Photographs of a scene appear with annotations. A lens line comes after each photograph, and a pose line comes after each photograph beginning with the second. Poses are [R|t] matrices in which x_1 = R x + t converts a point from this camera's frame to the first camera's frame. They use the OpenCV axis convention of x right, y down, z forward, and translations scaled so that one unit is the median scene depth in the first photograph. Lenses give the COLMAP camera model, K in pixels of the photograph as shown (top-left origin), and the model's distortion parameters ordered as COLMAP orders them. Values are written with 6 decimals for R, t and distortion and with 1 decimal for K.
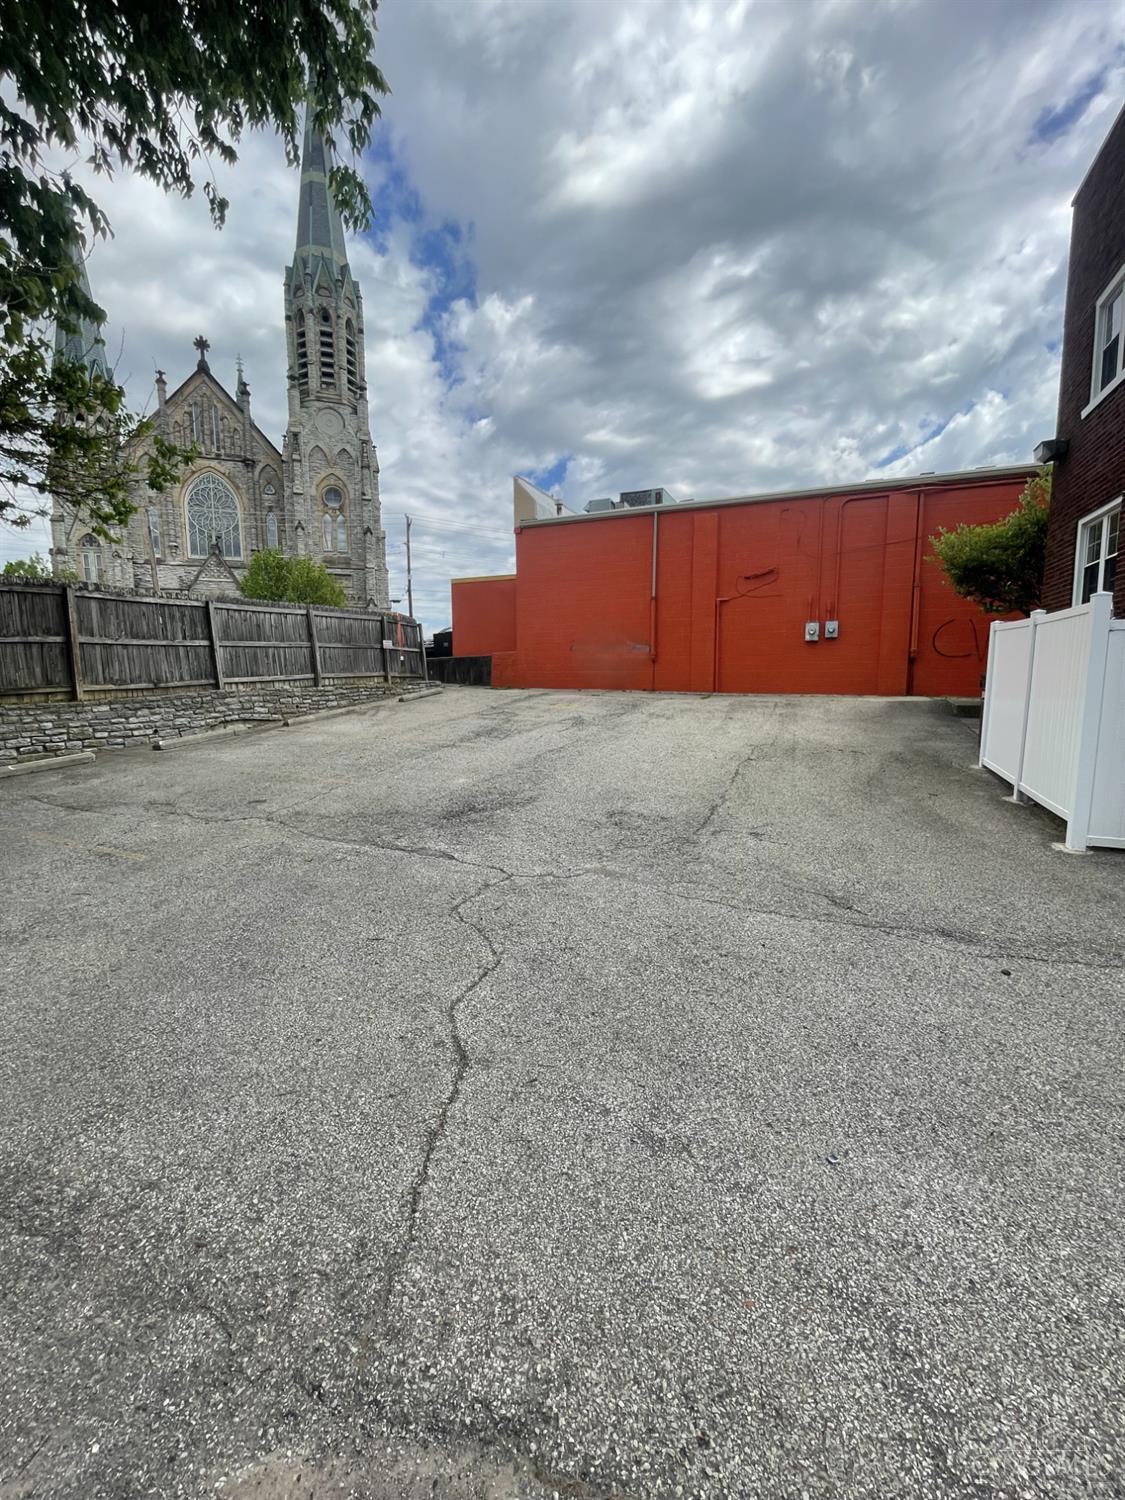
lens RADIAL K [[603.2, 0, 573.9], [0, 603.2, 748.7], [0, 0, 1]] dist [-0.000979, -0.000156]
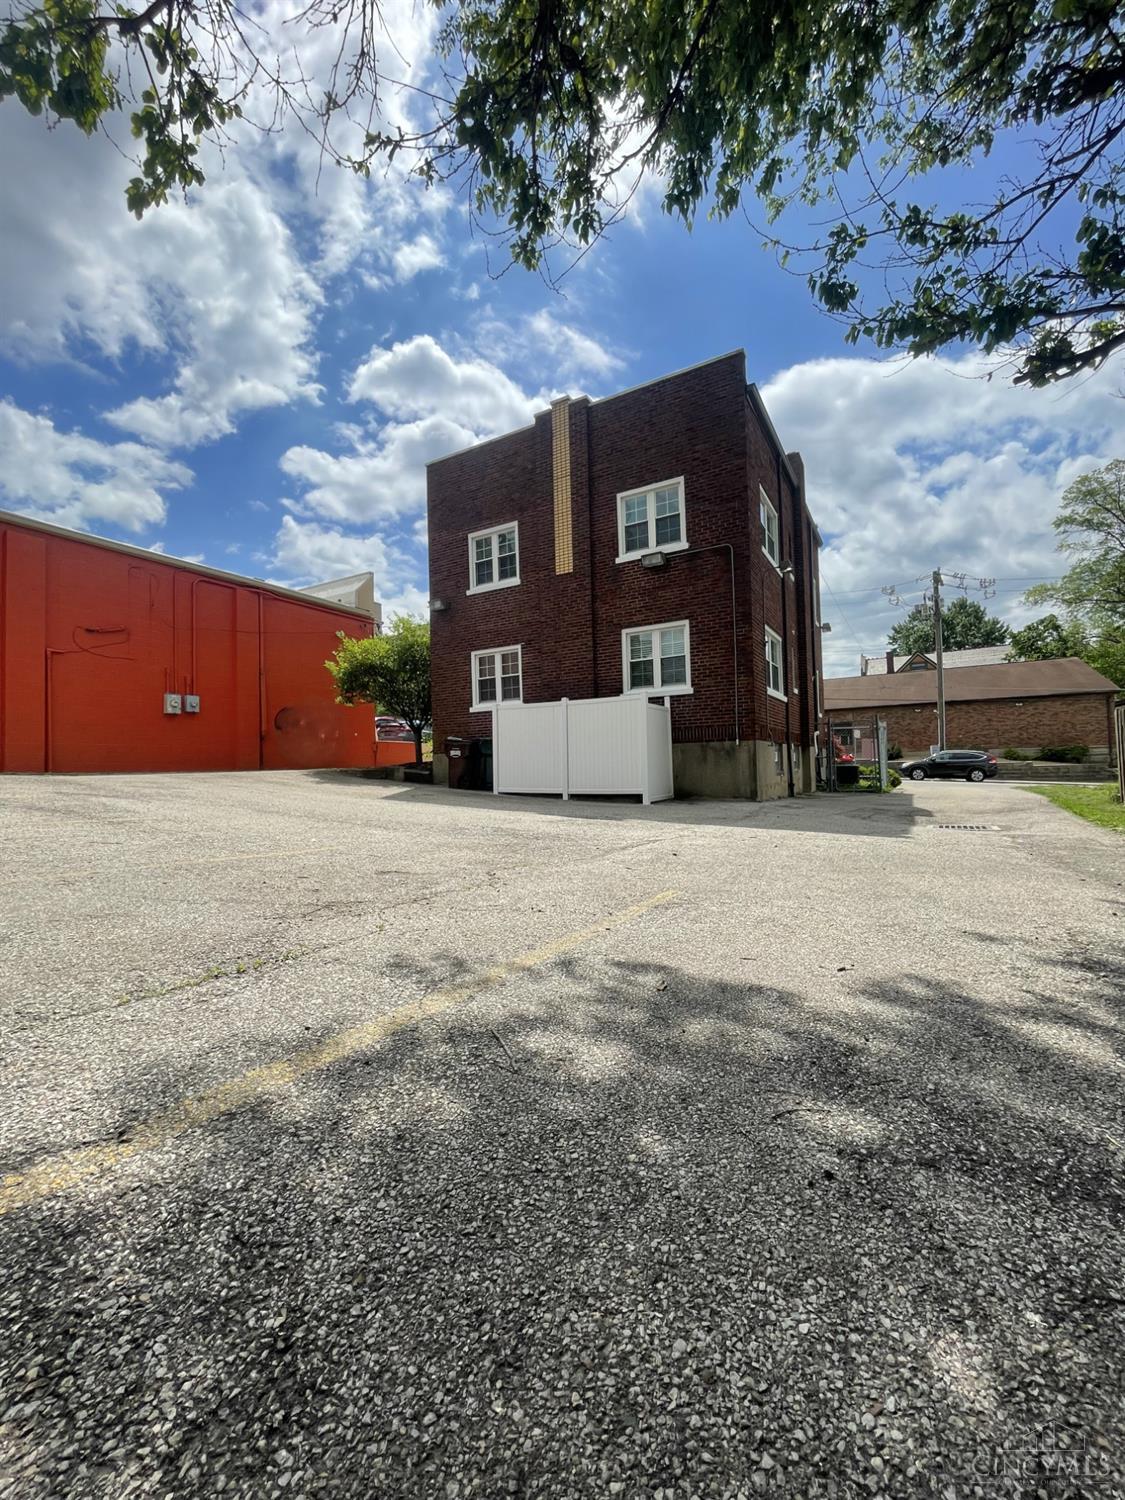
lens RADIAL K [[600.9, 0, 564.0], [0, 600.9, 747.1], [0, 0, 1]] dist [-0.001924, -0.000059]
pose [[0.138886, 0.036784, 0.989625, -1.126047], [0.148488, 0.987239, -0.057534, 0.032427], [-0.979113, 0.154938, 0.131651, 0.800733]]
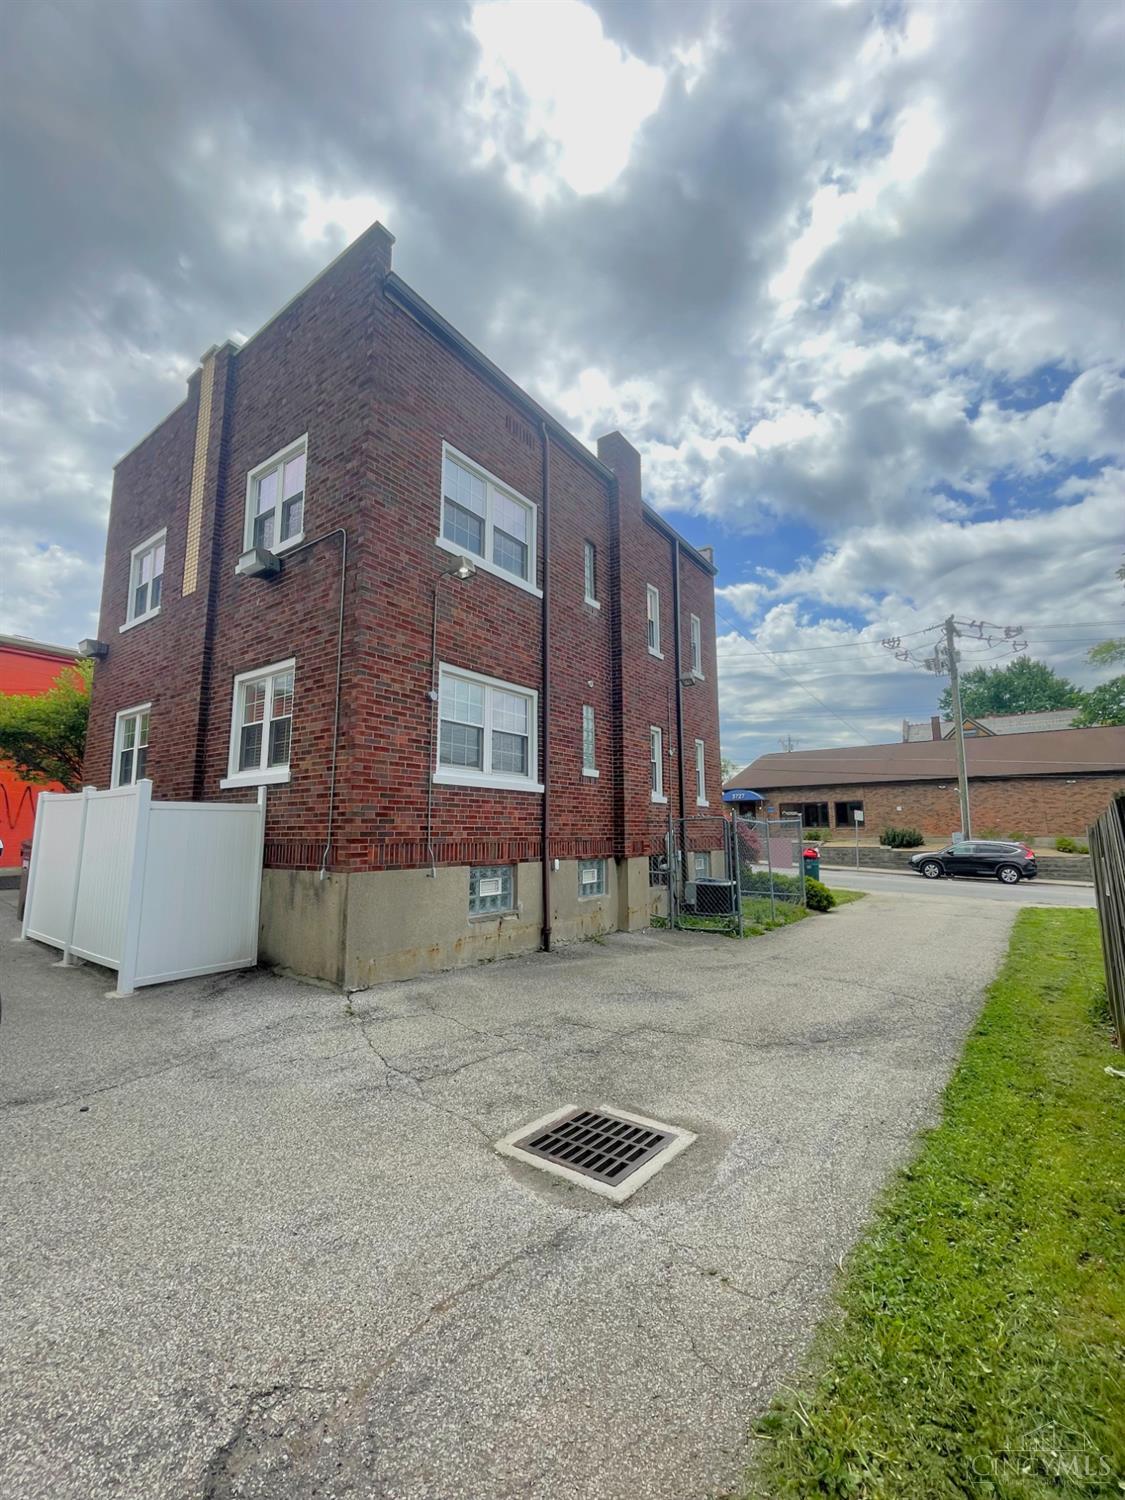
lens RADIAL K [[611.0, 0, 564.7], [0, 611.0, 742.9], [0, 0, 1]] dist [0.000542, 0.000059]
pose [[0.224477, 0.148752, 0.963059, -0.153314], [0.124855, 0.975745, -0.179814, 0.009305], [-0.966448, 0.160607, 0.200460, -0.113419]]
